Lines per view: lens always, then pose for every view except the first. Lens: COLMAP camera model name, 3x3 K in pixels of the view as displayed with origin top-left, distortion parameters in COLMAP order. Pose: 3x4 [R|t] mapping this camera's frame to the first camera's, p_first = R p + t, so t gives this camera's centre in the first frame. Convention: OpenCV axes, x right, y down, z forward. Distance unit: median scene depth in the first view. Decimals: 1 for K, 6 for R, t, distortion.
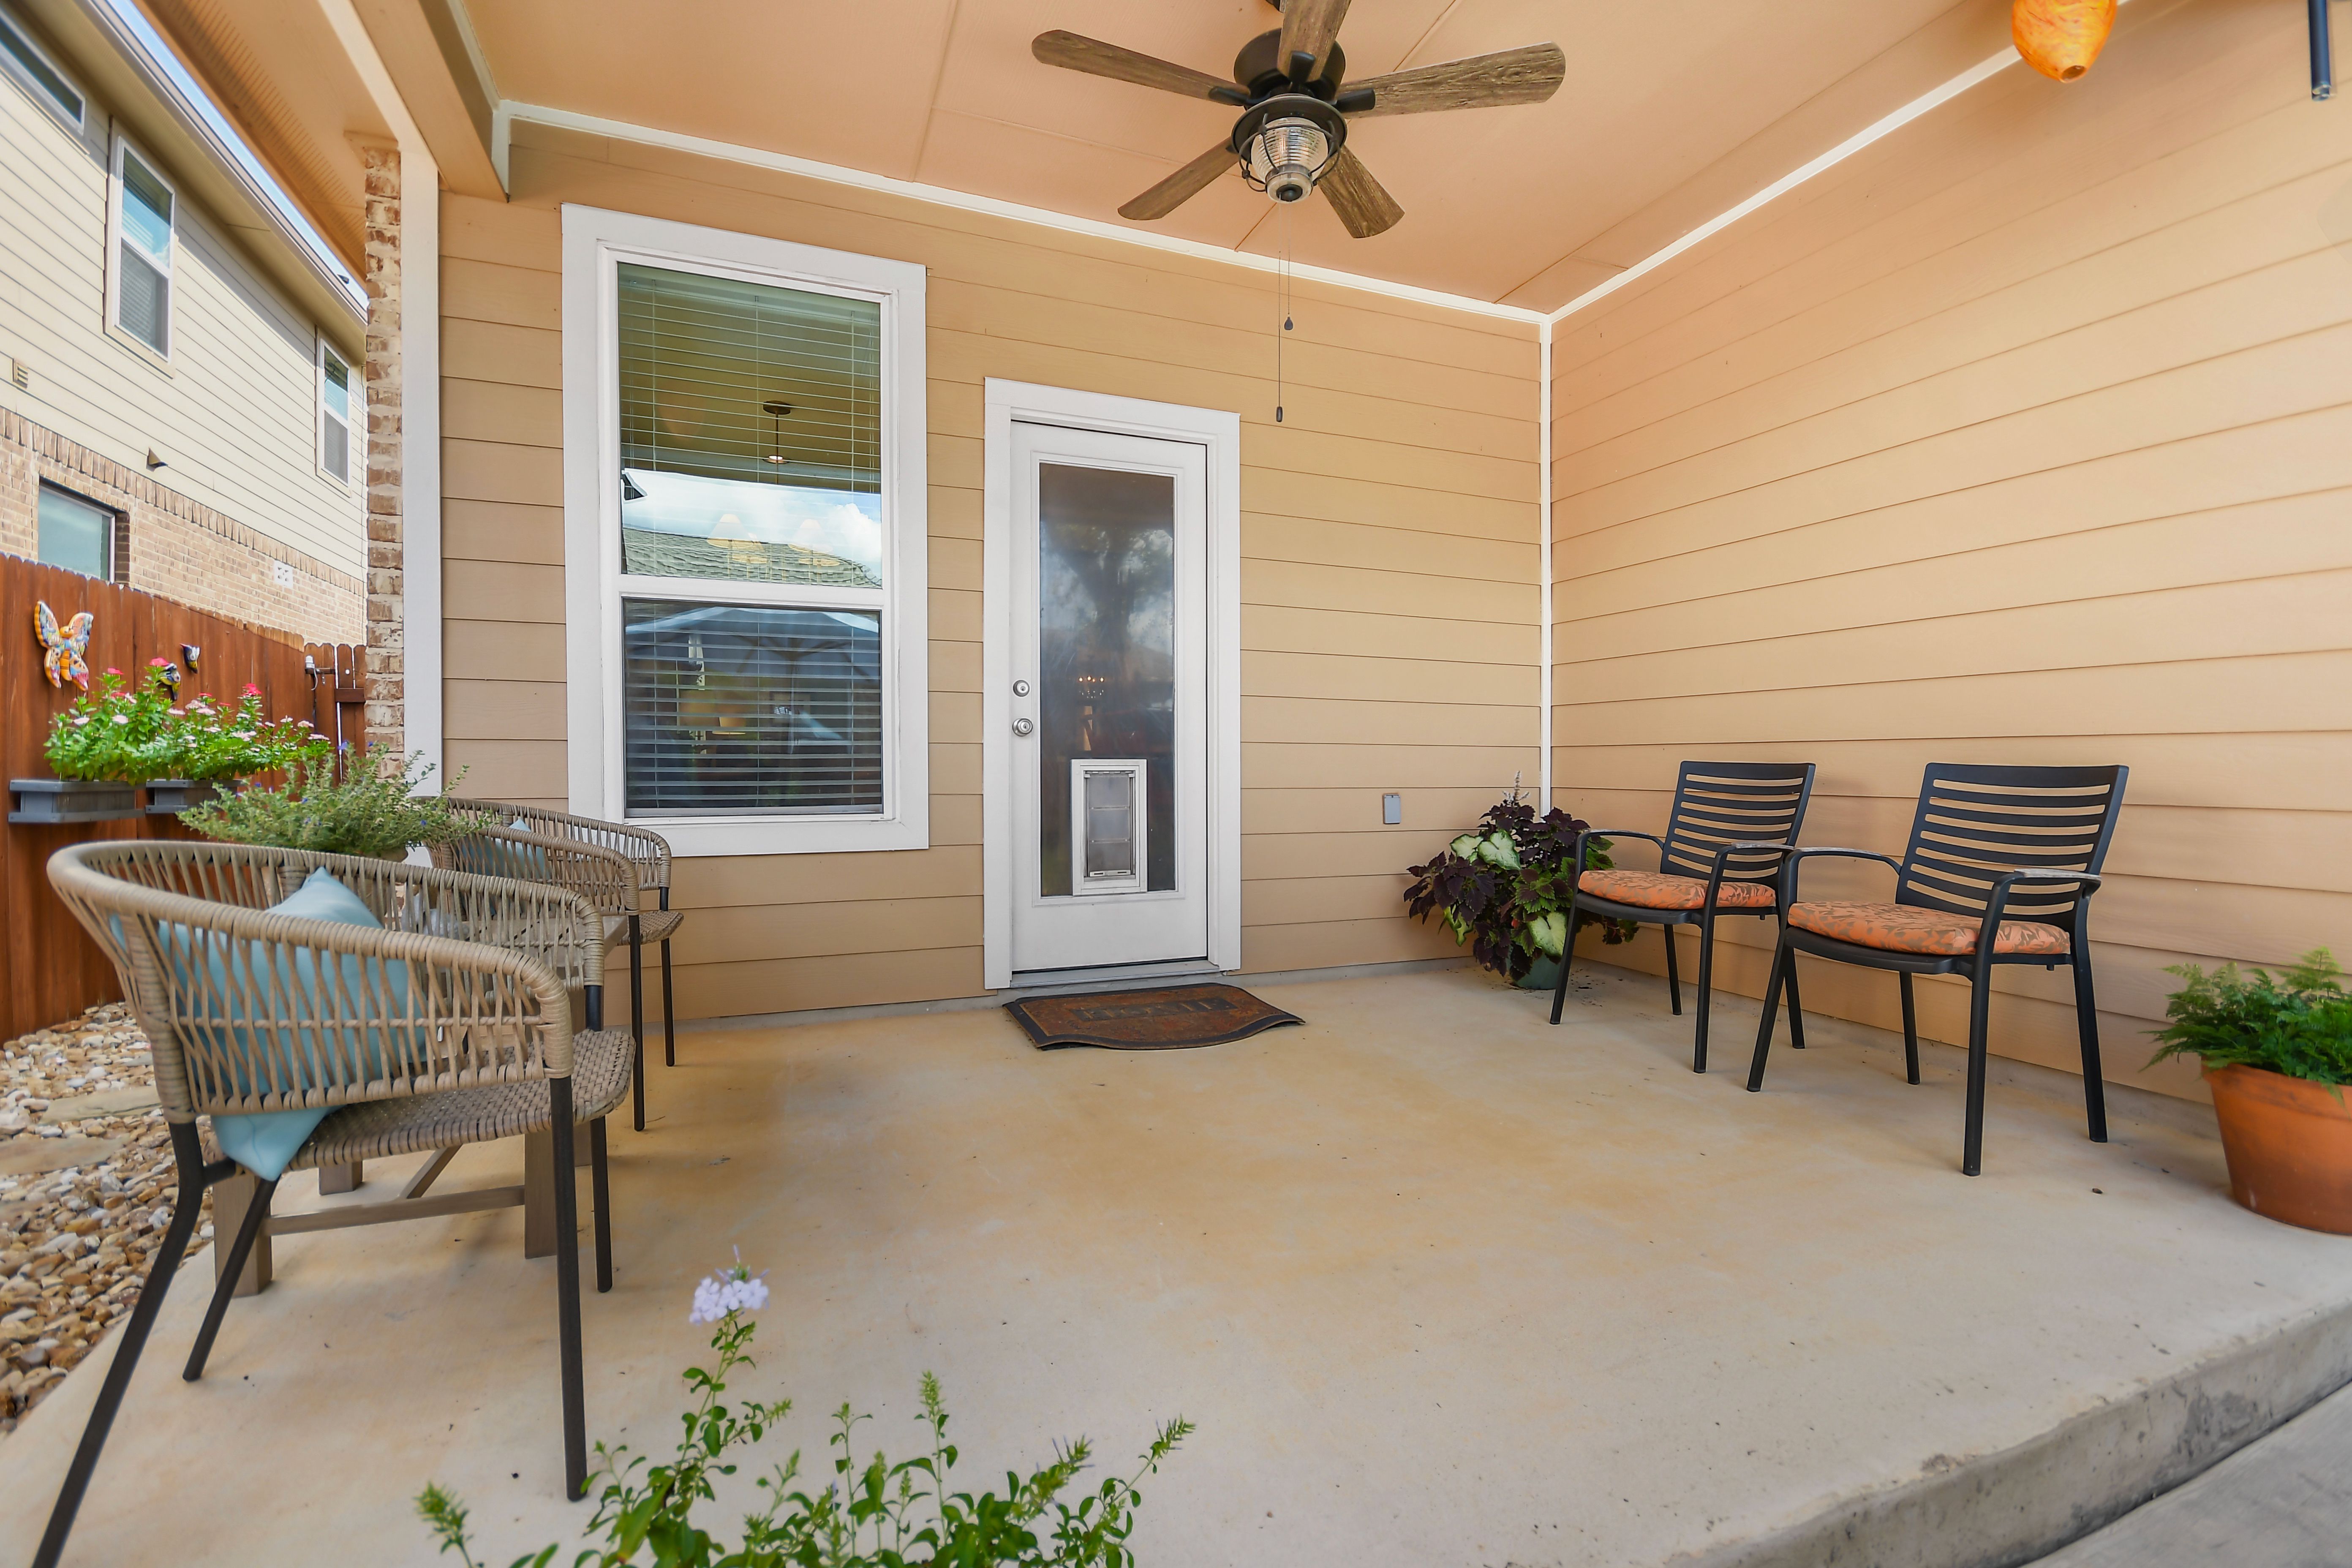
lens RADIAL K [[1033.8, 0, 1176.0], [0, 1033.8, 784.0], [0, 0, 1]] dist [0.001856, -0.008569]
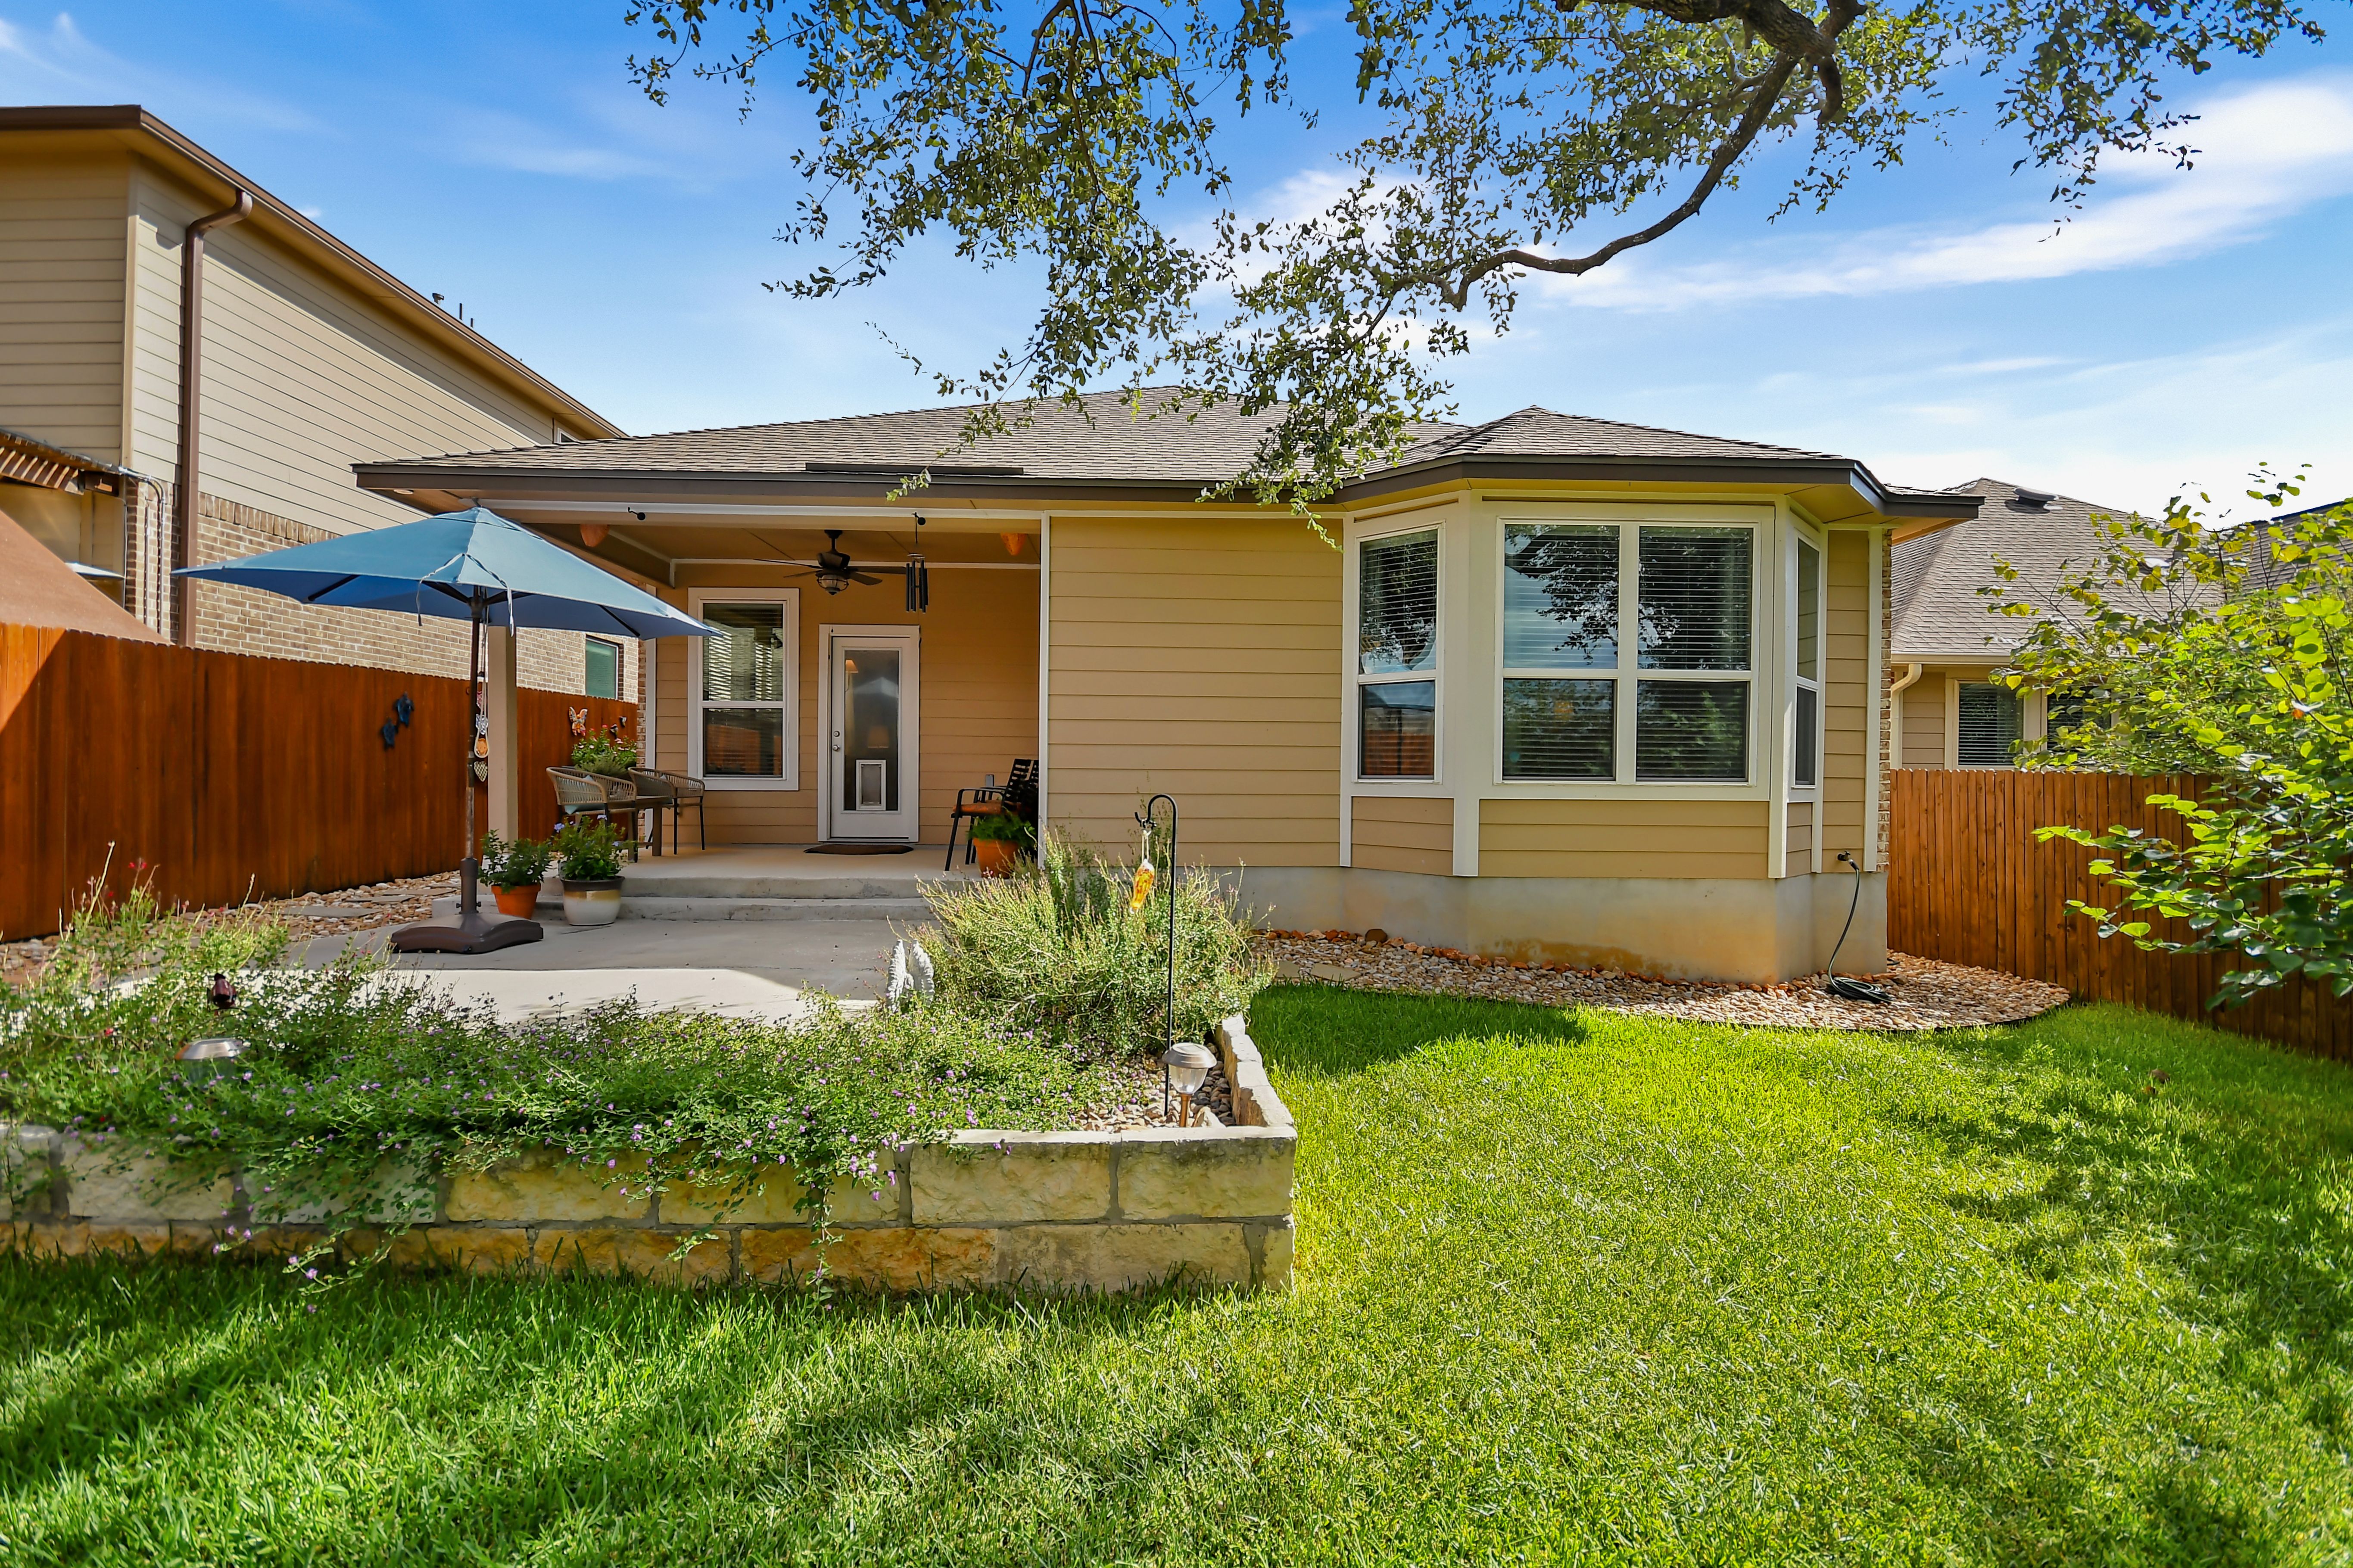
lens RADIAL K [[1034.1, 0, 1176.5], [0, 1034.1, 784.0], [0, 0, 1]] dist [0.001856, -0.008569]
pose [[0.941320, 0.006687, -0.337449, 1.639351], [-0.008771, 0.999951, -0.004651, 0.046120], [0.337401, 0.007338, 0.941332, -1.293509]]
